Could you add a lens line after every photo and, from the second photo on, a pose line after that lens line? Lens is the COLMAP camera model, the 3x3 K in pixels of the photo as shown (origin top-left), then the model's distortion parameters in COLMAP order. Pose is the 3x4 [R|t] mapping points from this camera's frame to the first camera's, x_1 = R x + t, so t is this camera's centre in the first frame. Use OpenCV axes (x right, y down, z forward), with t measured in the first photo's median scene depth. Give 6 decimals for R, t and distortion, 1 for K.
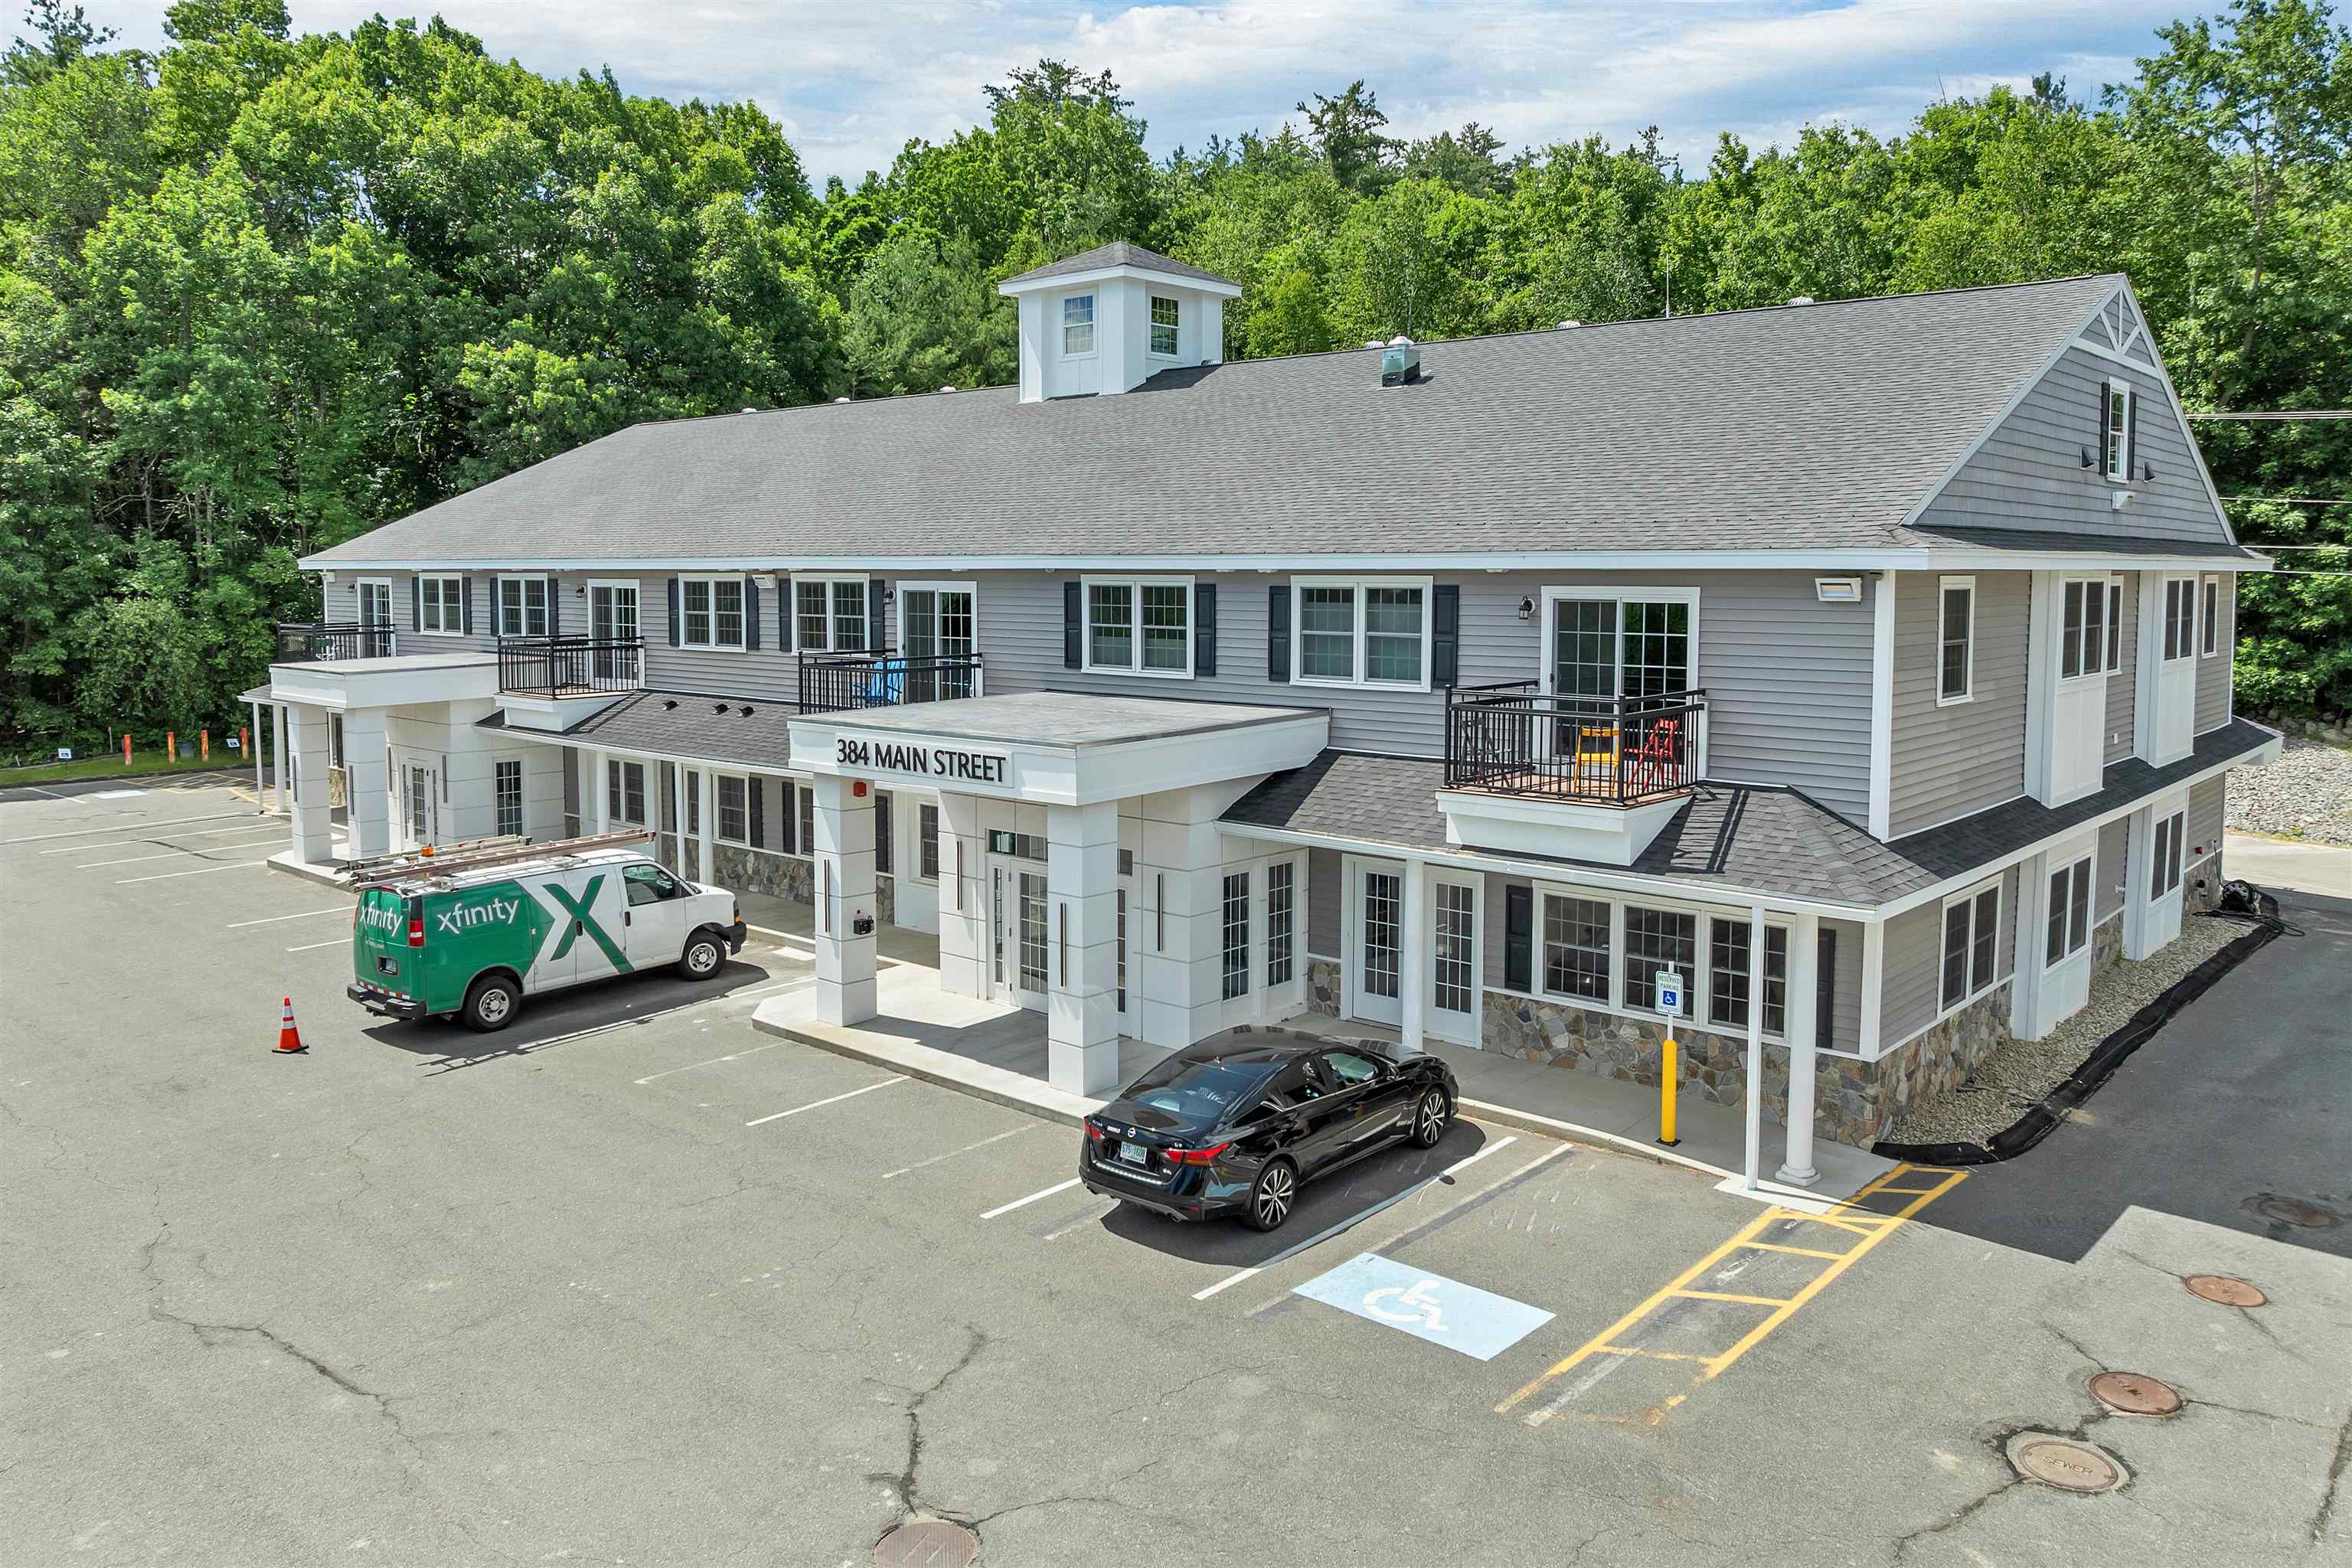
lens RADIAL K [[1680.1, 0, 1176.4], [0, 1680.1, 711.7], [0, 0, 1]] dist [-0.029048, -0.001630]
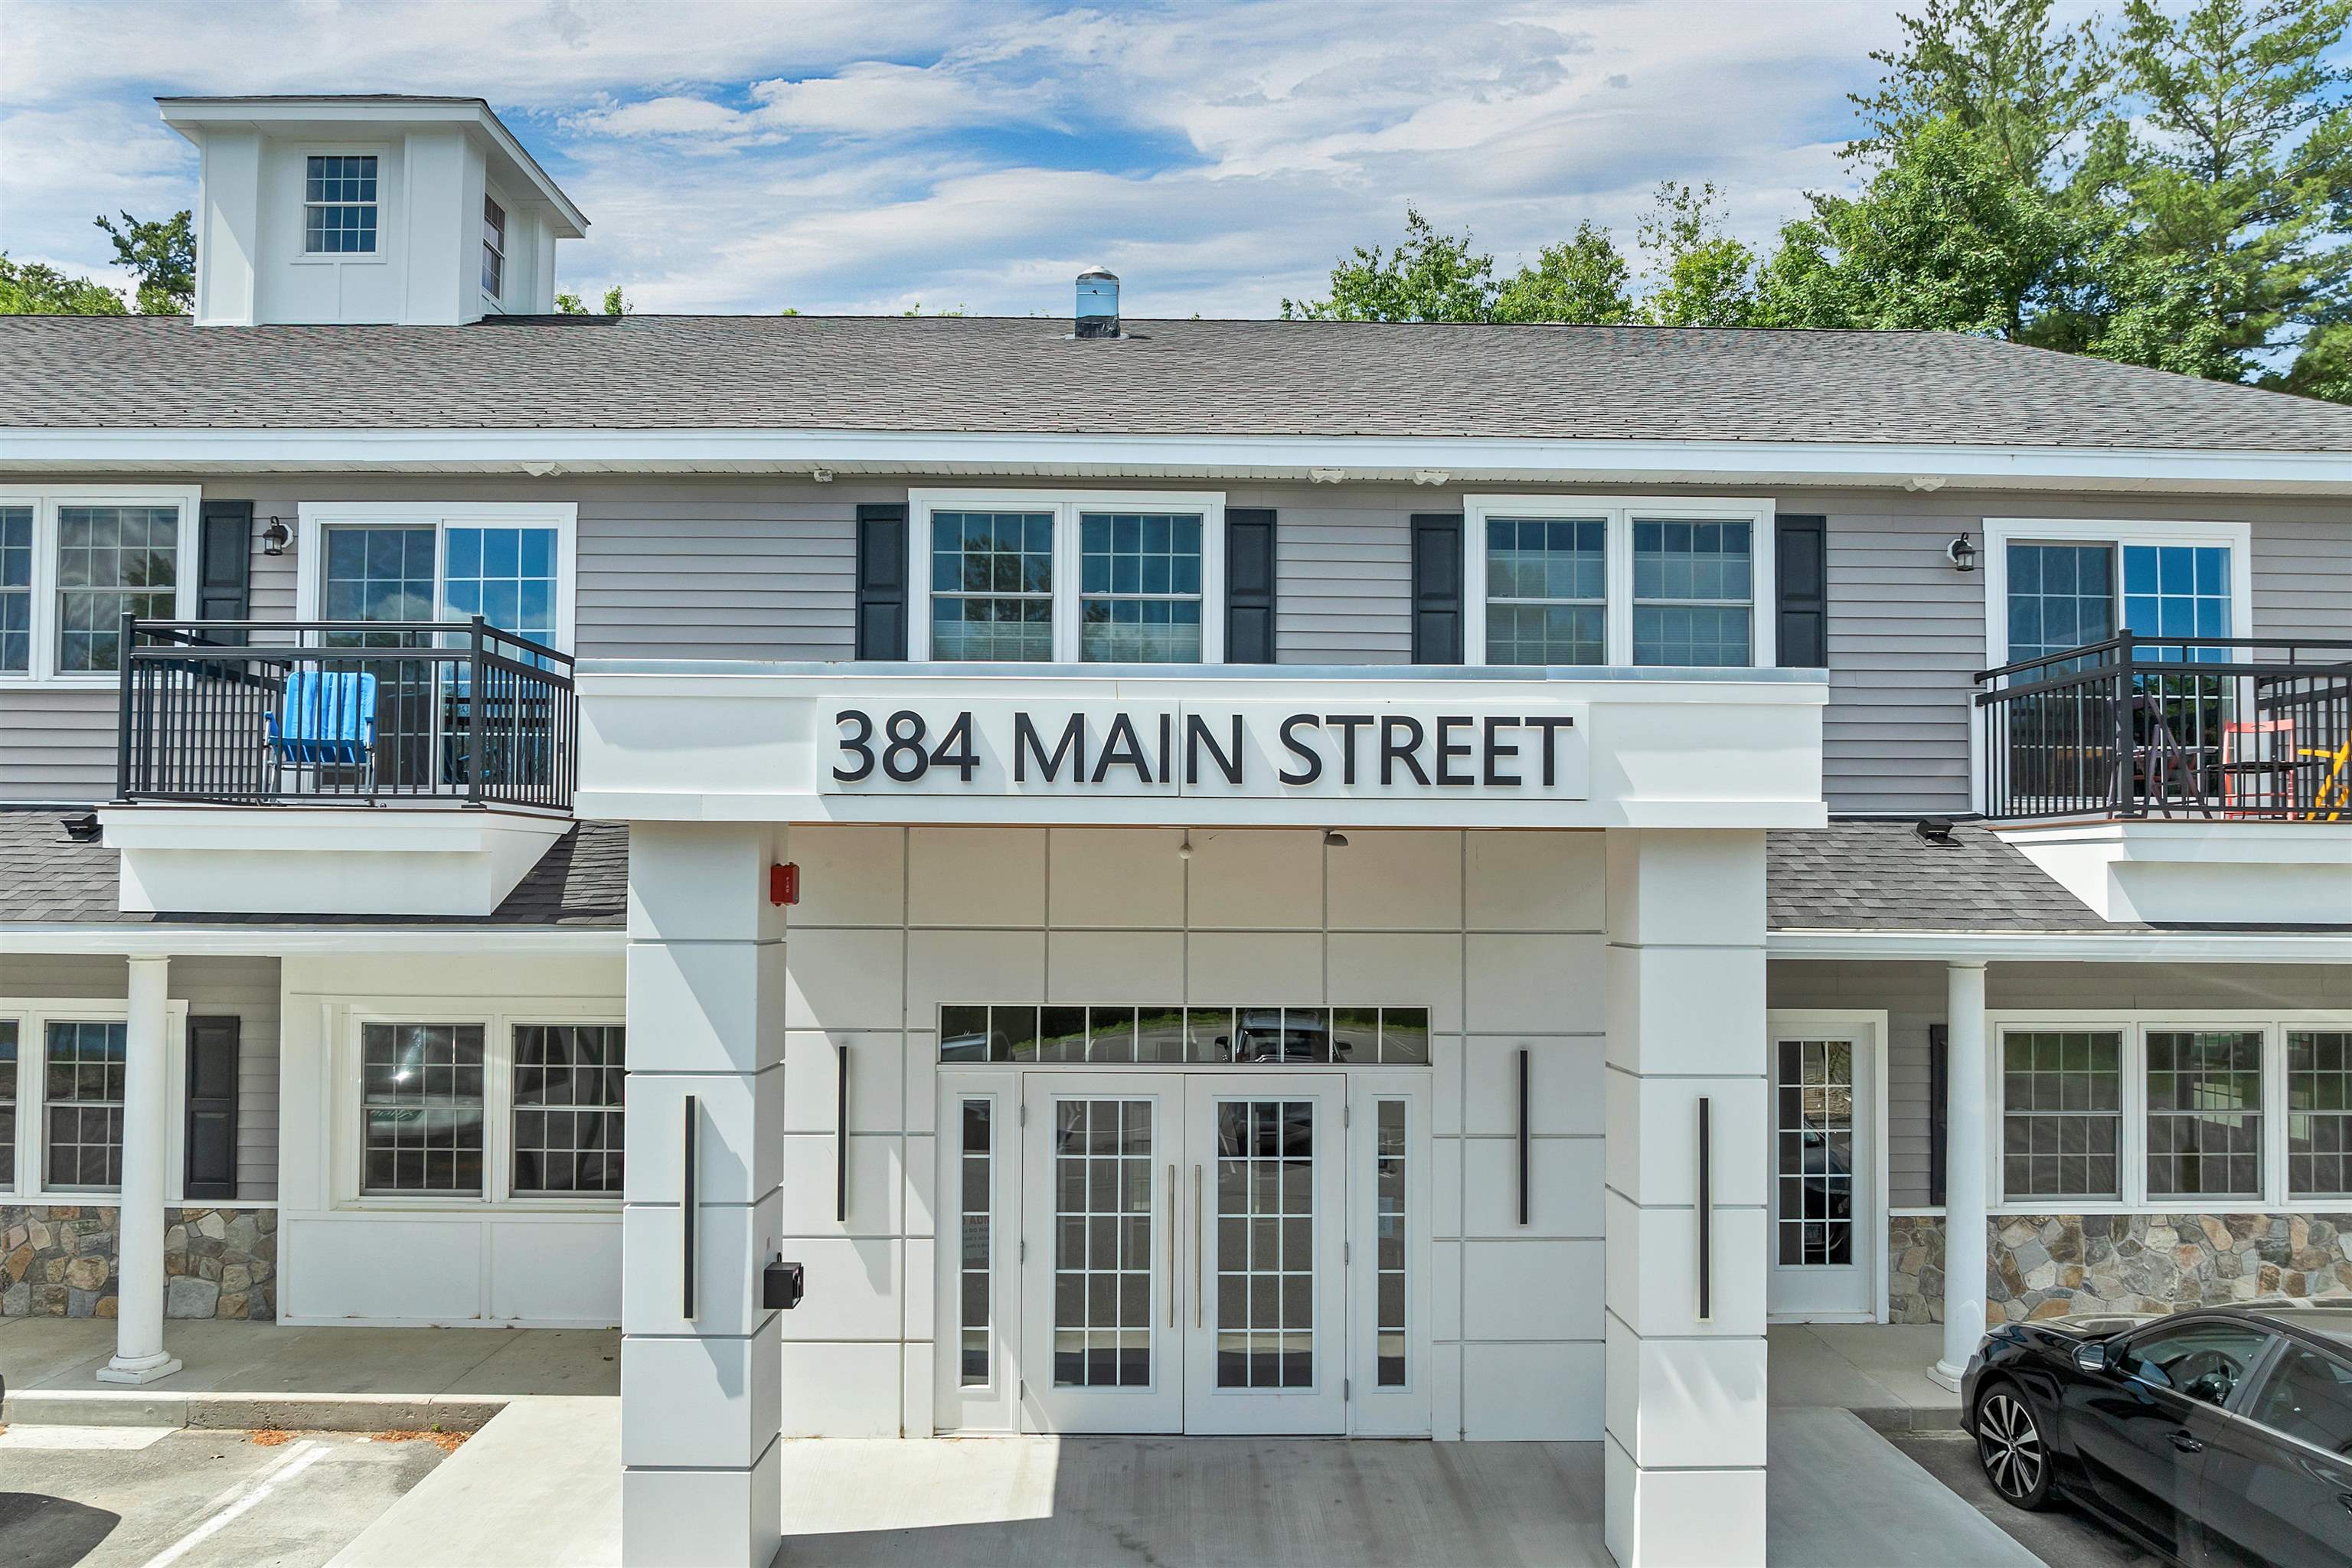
lens RADIAL K [[1696.0, 0, 1186.1], [0, 1696.0, 833.6], [0, 0, 1]] dist [-0.035030, 0.003406]
pose [[0.736573, 0.025322, 0.675883, -0.341562], [0.050200, 0.994496, -0.091967, 0.067789], [-0.674492, 0.101670, 0.731248, 0.643183]]
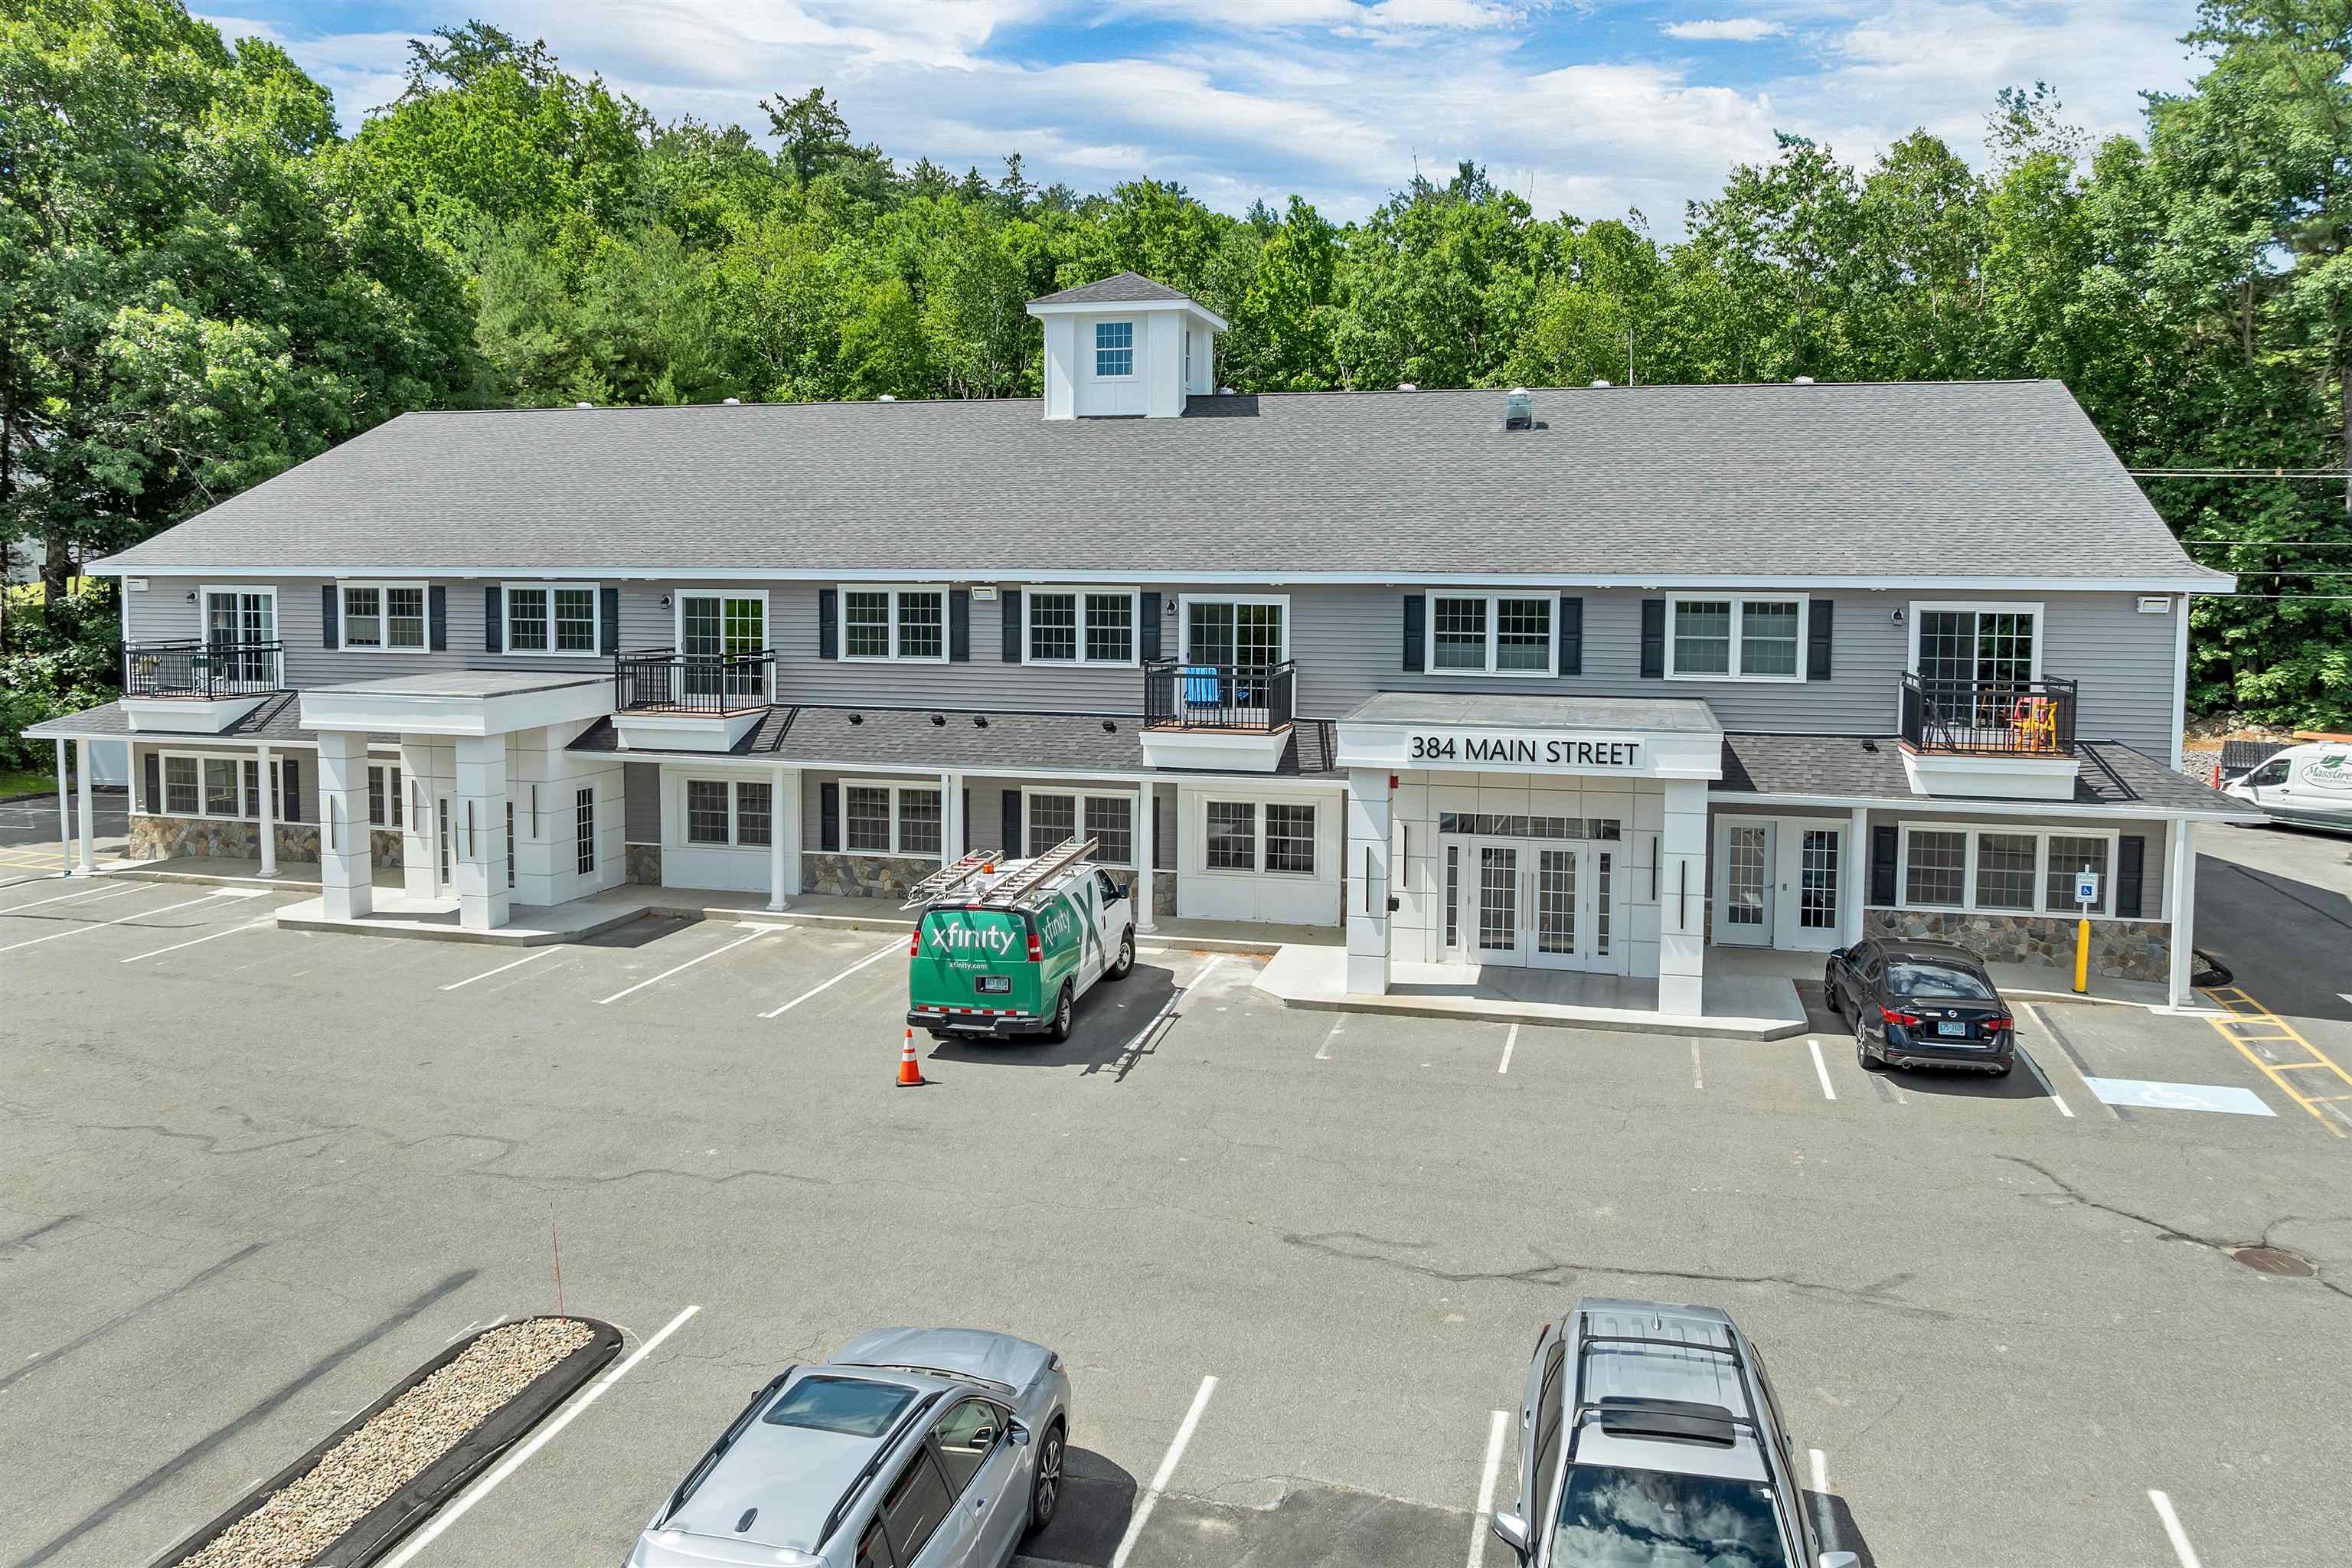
lens RADIAL K [[1679.2, 0, 1173.8], [0, 1679.2, 697.6], [0, 0, 1]] dist [-0.034873, -0.007685]
pose [[0.896175, -0.029296, 0.442732, -0.765187], [0.032514, 0.999471, 0.000321, -0.014580], [-0.442507, 0.014107, 0.896654, 0.053572]]
